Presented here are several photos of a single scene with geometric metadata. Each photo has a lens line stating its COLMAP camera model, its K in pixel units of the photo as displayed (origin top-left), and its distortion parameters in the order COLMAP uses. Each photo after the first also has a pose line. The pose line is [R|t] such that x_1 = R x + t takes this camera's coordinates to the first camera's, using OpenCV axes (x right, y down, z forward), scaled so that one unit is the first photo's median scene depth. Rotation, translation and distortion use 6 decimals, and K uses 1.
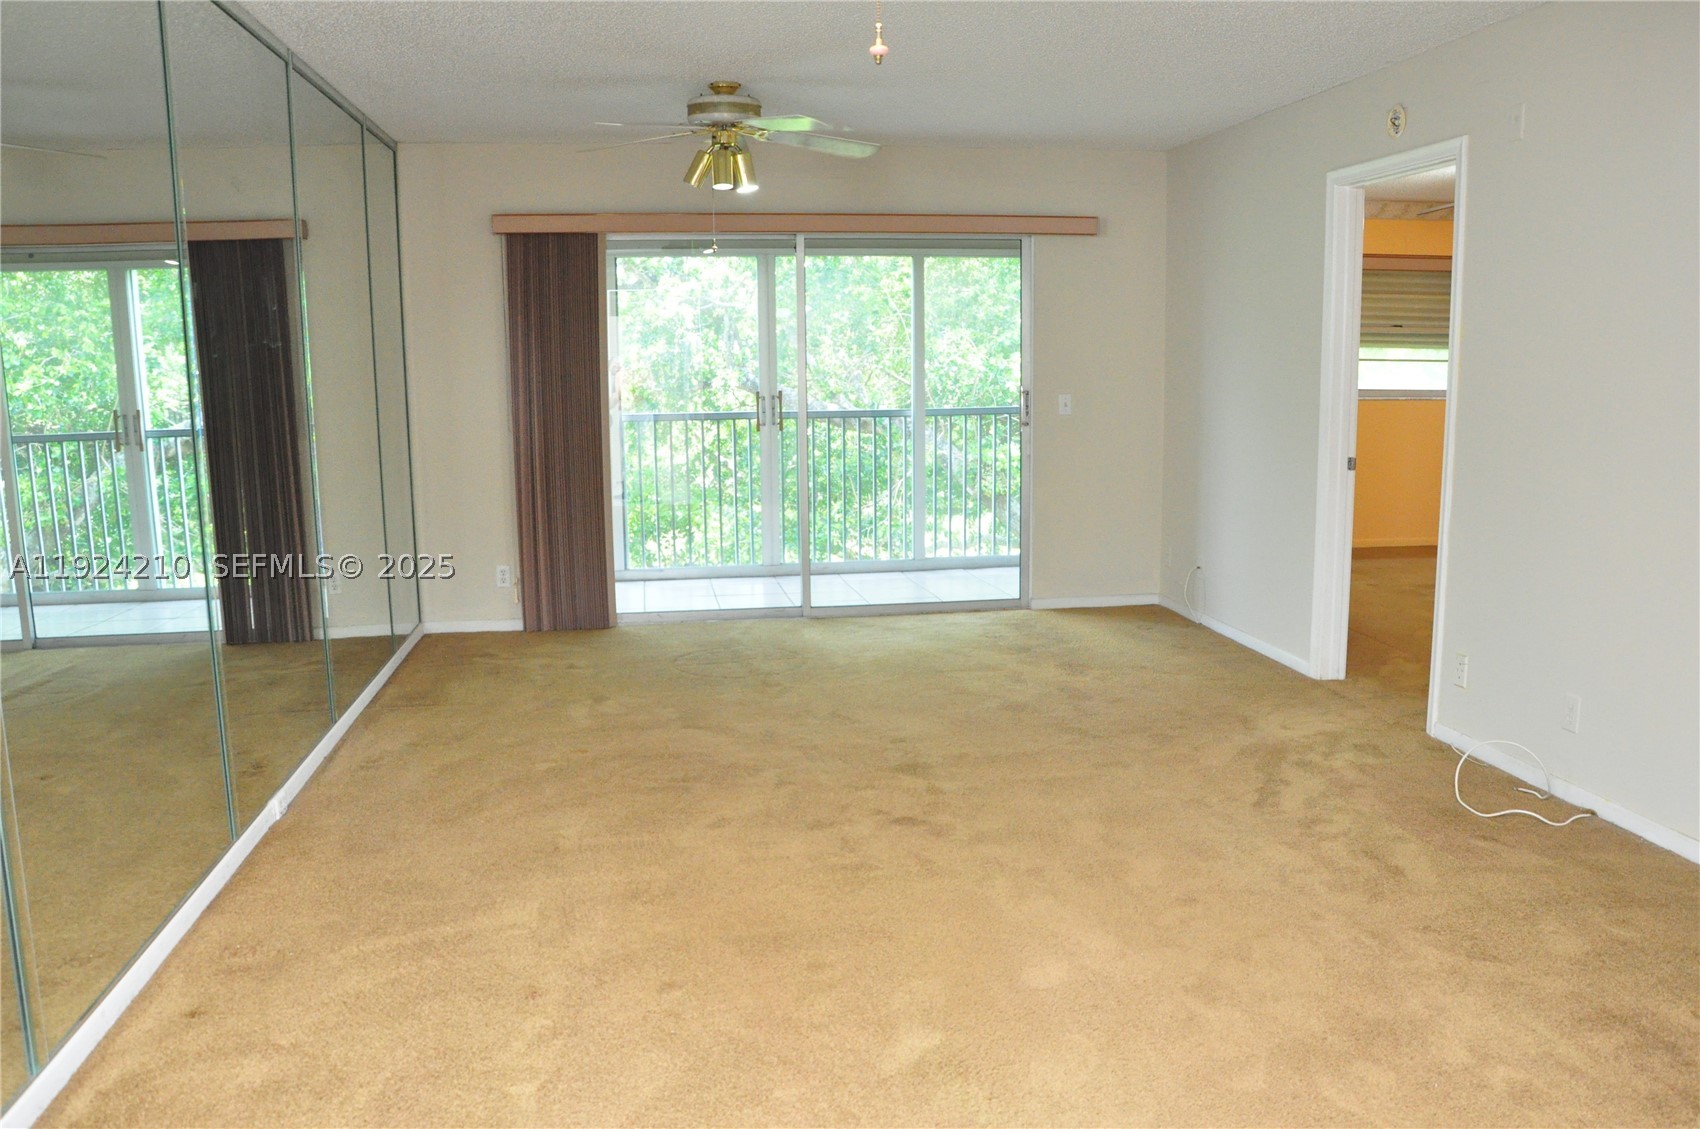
lens RADIAL K [[1338.3, 0, 878.0], [0, 1338.3, 552.1], [0, 0, 1]] dist [-0.126810, 0.068905]
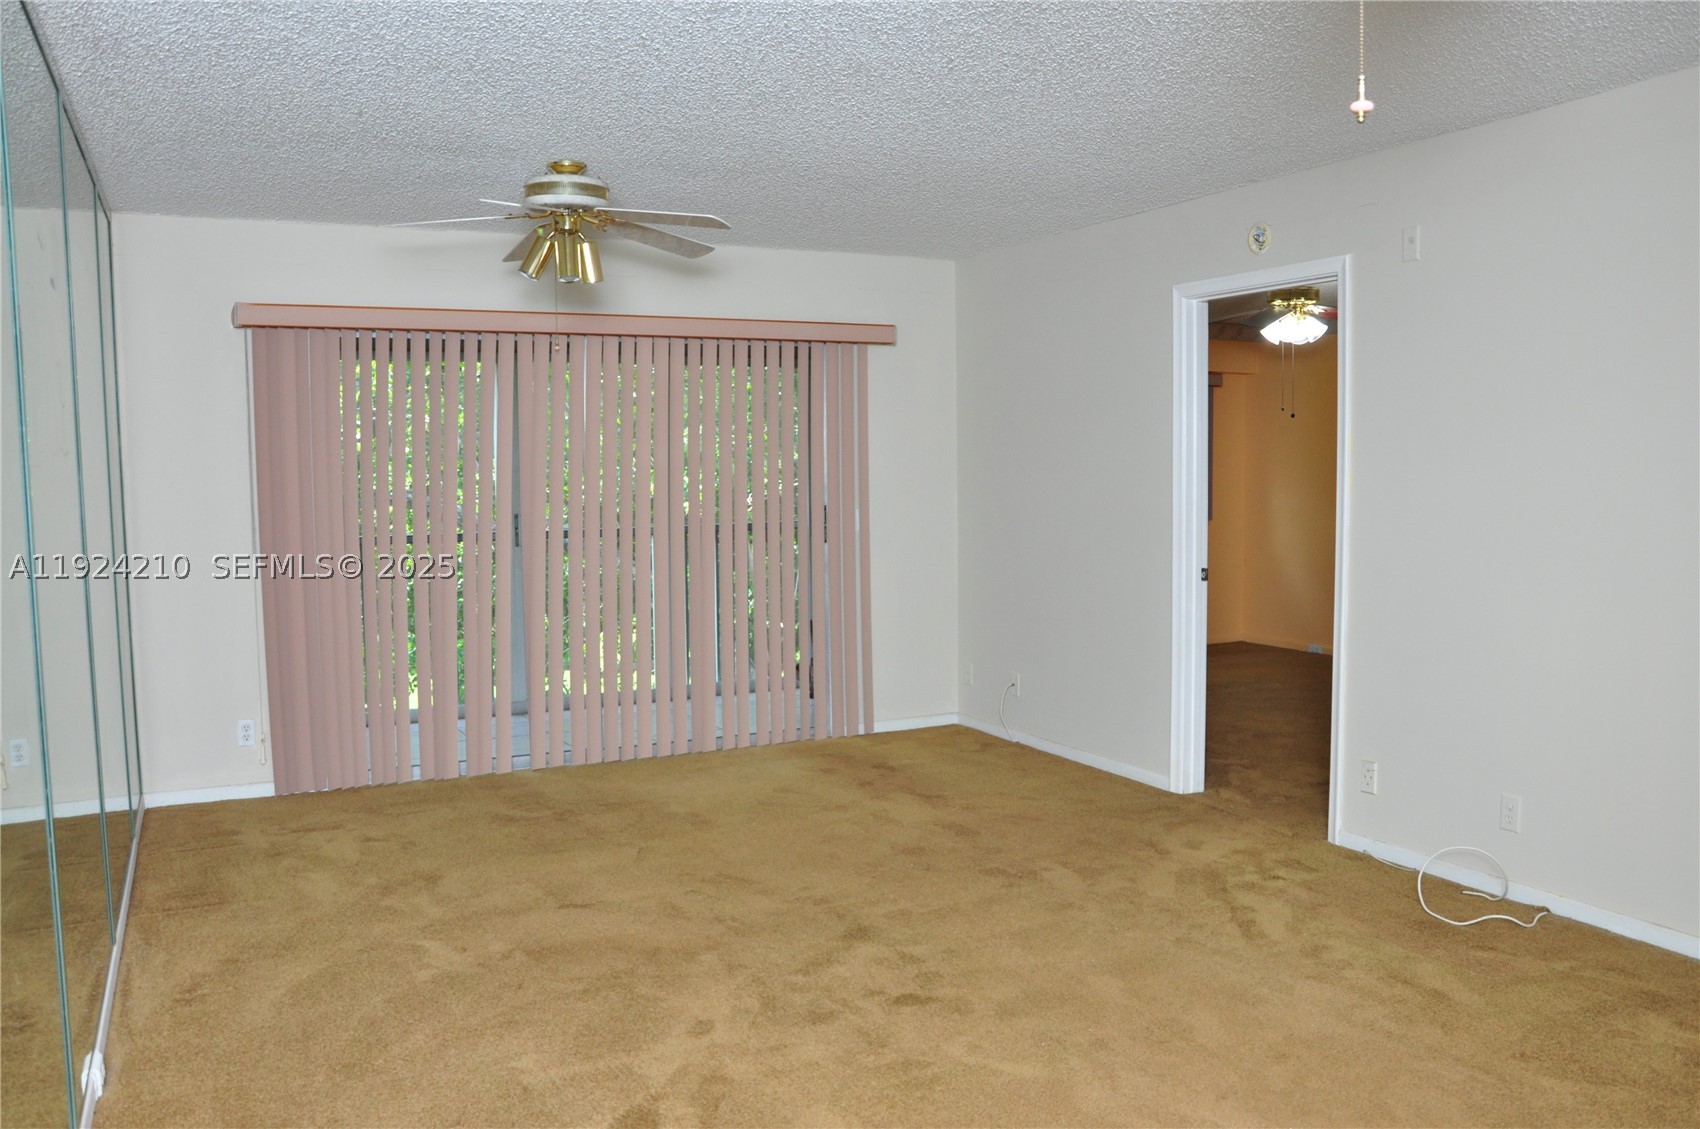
lens RADIAL K [[1338.3, 0, 852.1], [0, 1338.3, 566.3], [0, 0, 1]] dist [-0.126810, 0.068905]
pose [[0.954834, -0.022076, 0.296318, -0.234352], [0.043298, 0.996929, -0.065249, -0.023616], [-0.293967, 0.075131, 0.952858, 0.144301]]
